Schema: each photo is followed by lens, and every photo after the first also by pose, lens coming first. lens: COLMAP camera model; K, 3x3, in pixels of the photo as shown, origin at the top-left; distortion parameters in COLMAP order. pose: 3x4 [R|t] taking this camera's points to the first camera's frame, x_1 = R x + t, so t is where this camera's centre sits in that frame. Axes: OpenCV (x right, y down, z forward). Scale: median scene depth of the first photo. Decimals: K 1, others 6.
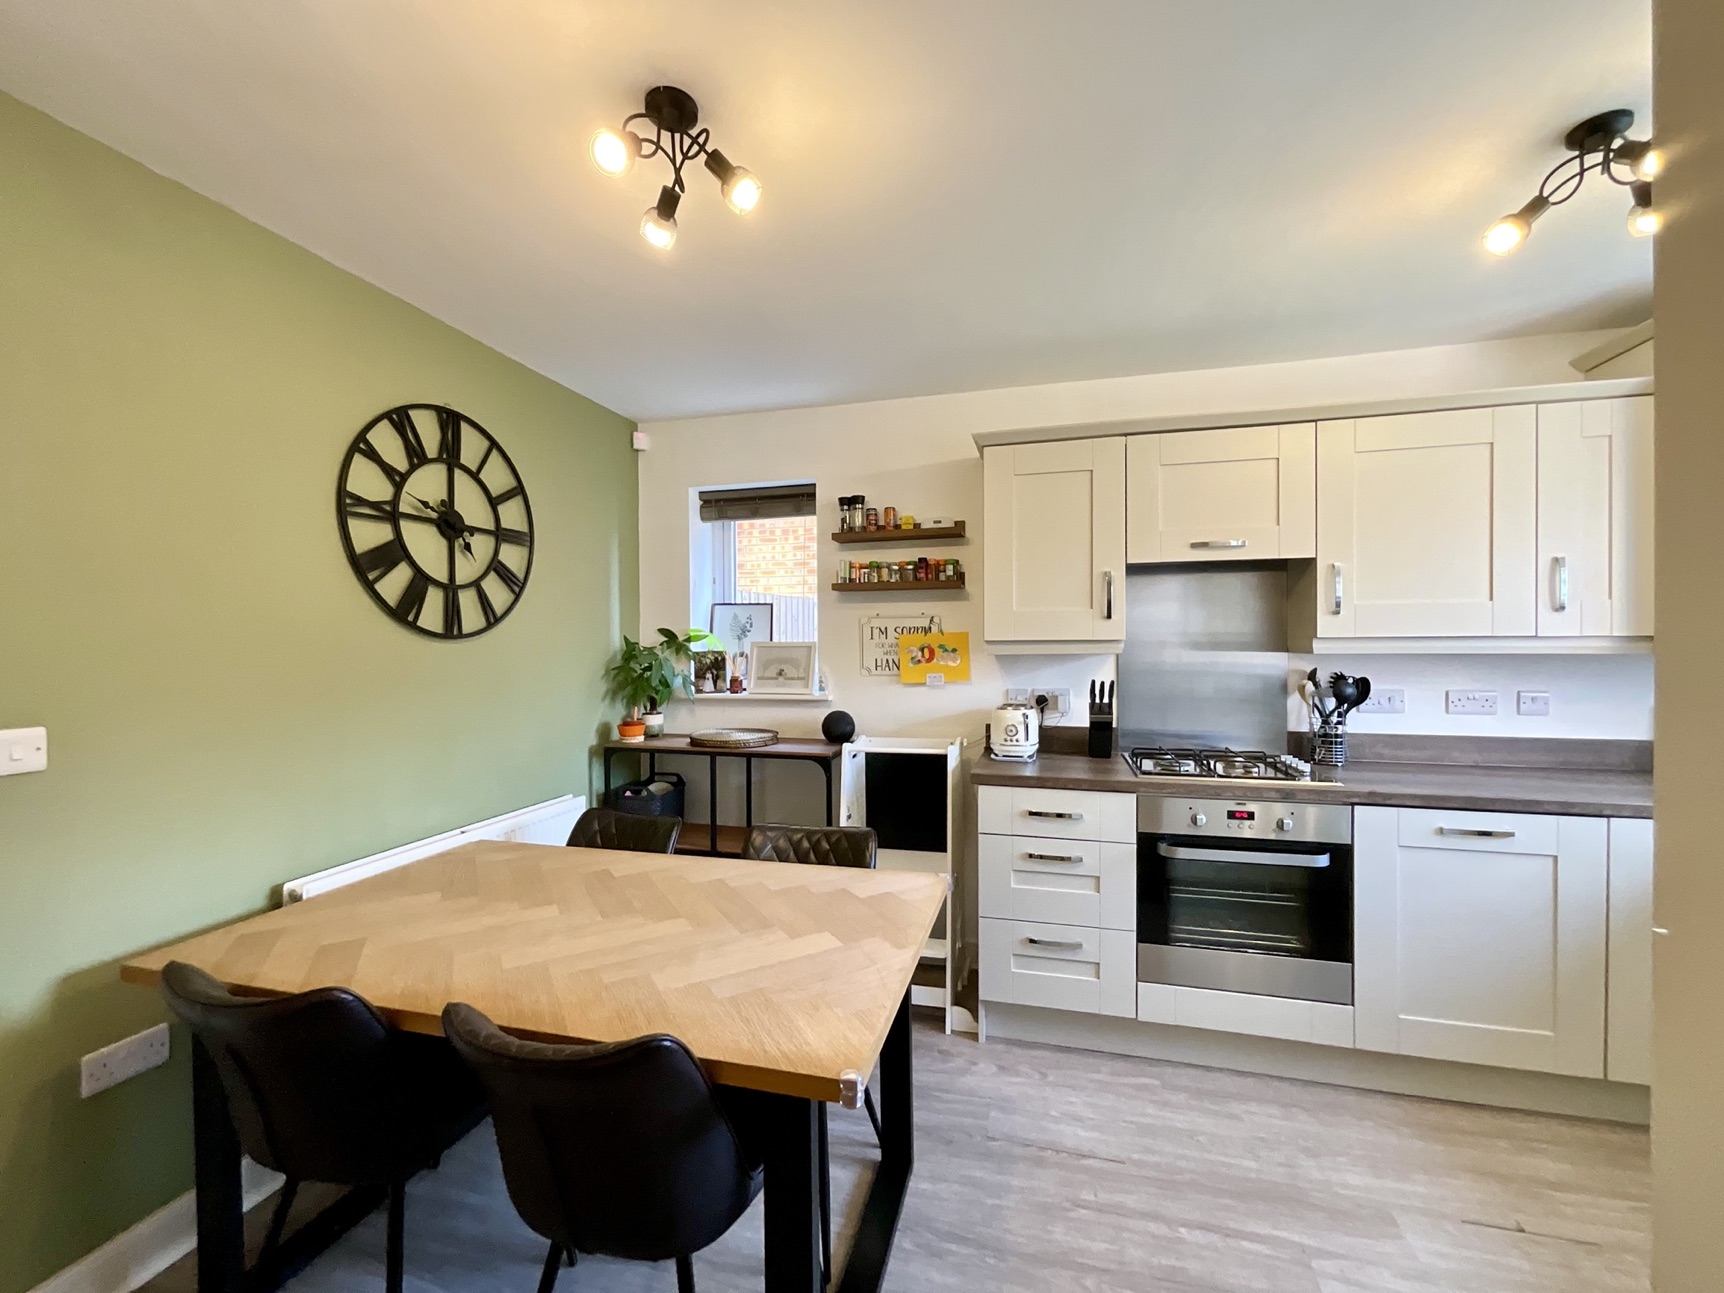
lens RADIAL K [[698.8, 0, 863.6], [0, 698.8, 653.0], [0, 0, 1]] dist [-0.004707, 0.000734]
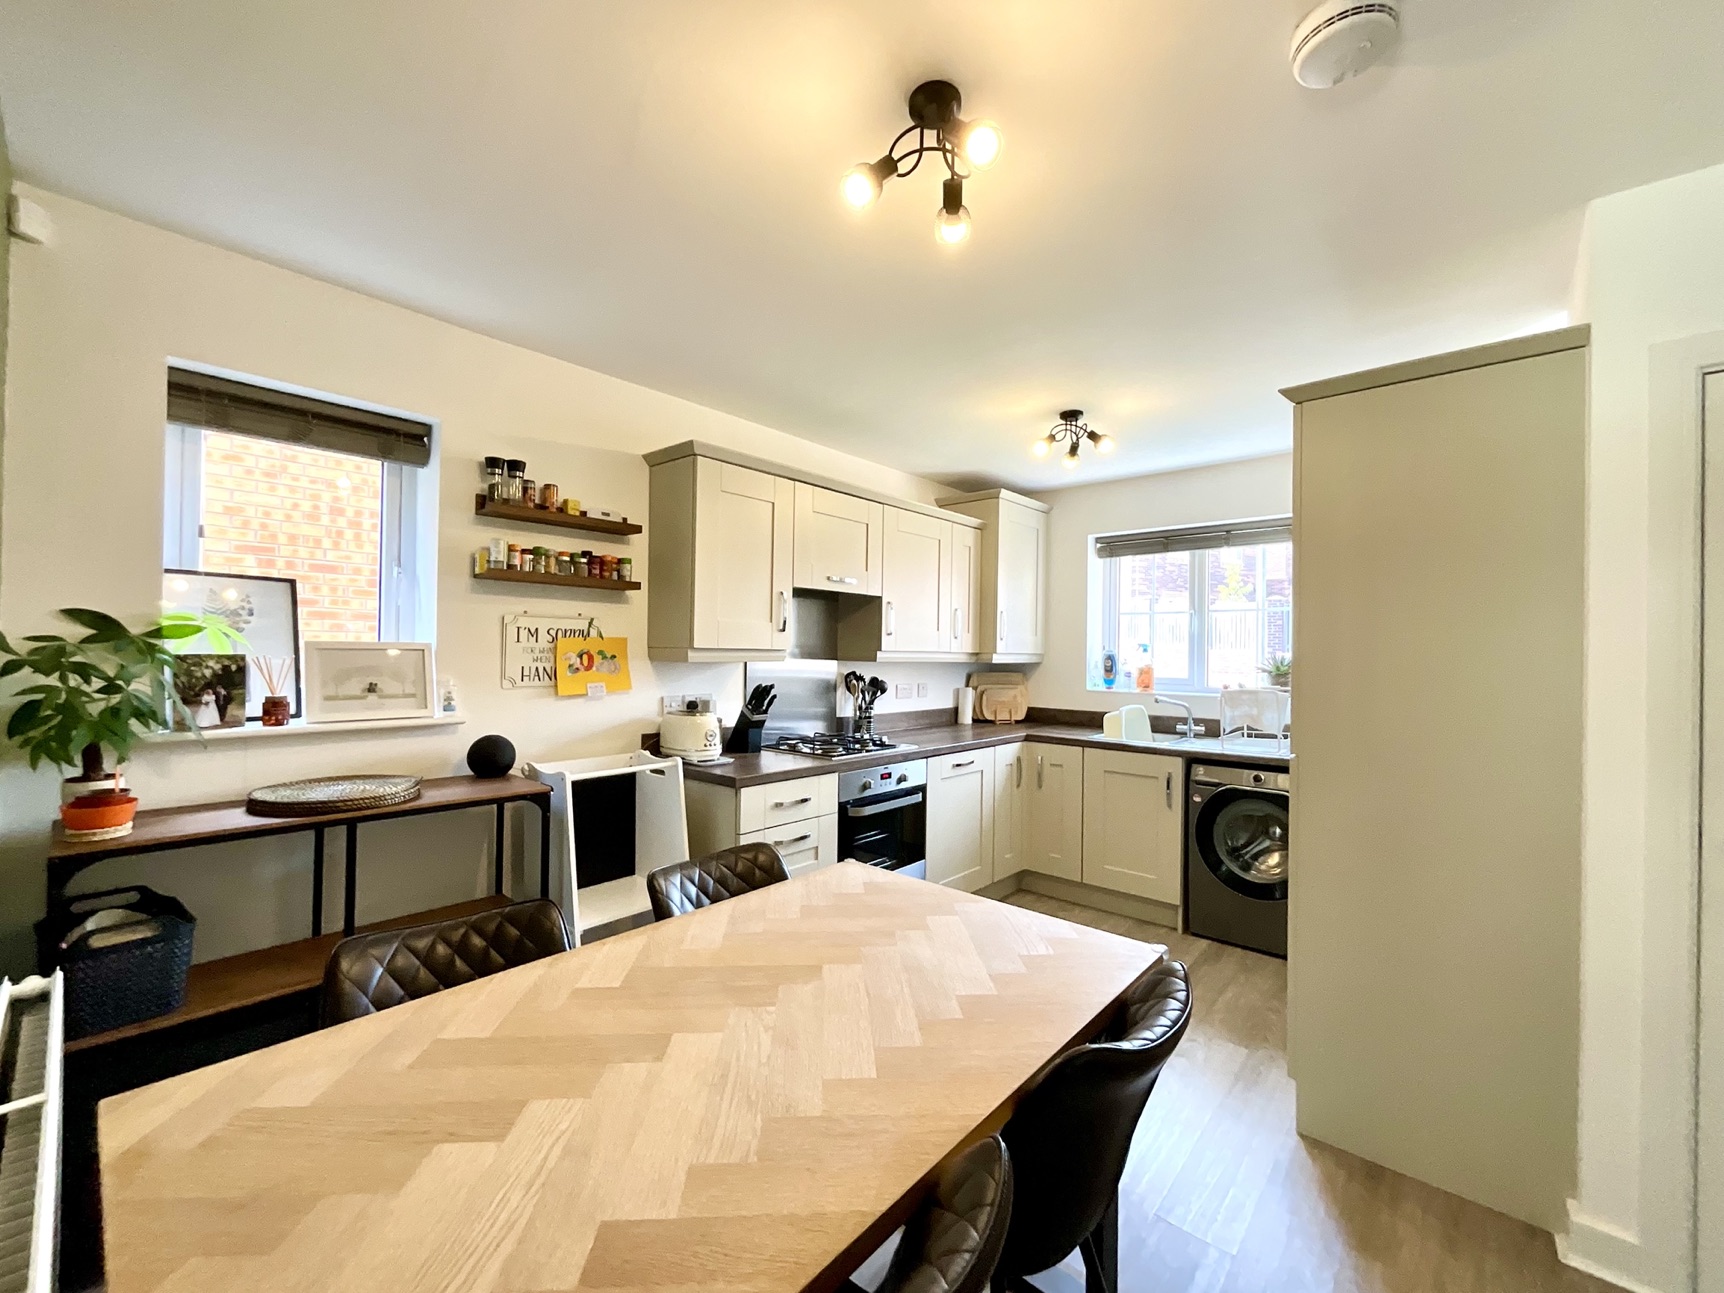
lens RADIAL K [[698.8, 0, 864.0], [0, 698.8, 647.0], [0, 0, 1]] dist [-0.004707, 0.000734]
pose [[0.440491, 0.019208, 0.897552, -0.563562], [-0.005595, 0.999810, -0.018650, -0.001691], [-0.897740, 0.003193, 0.440515, 0.310897]]
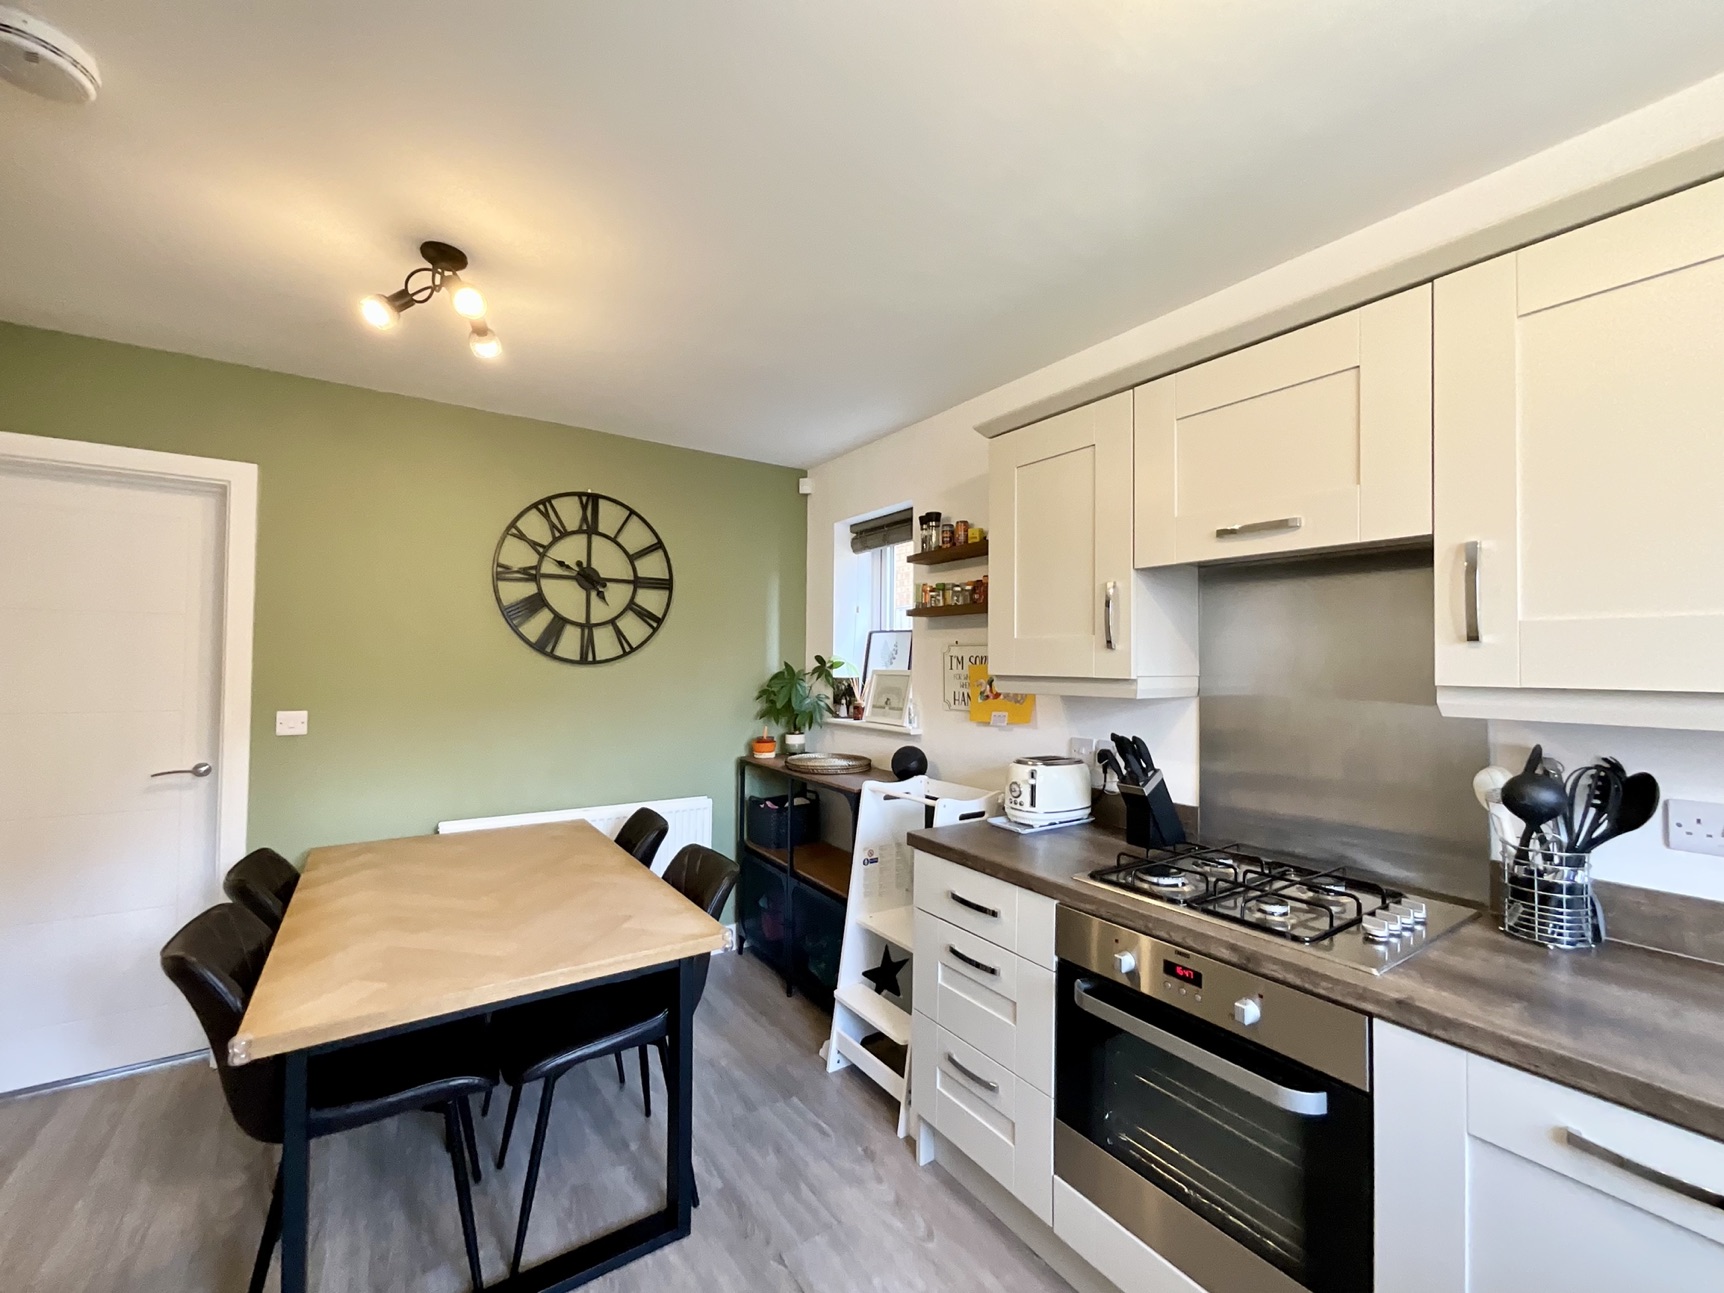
lens RADIAL K [[698.8, 0, 866.2], [0, 698.8, 652.7], [0, 0, 1]] dist [-0.004707, 0.000734]
pose [[0.761490, 0.003774, -0.648166, 0.540668], [-0.023635, 0.999480, -0.021947, -0.020209], [0.647746, 0.032032, 0.761183, 0.262409]]
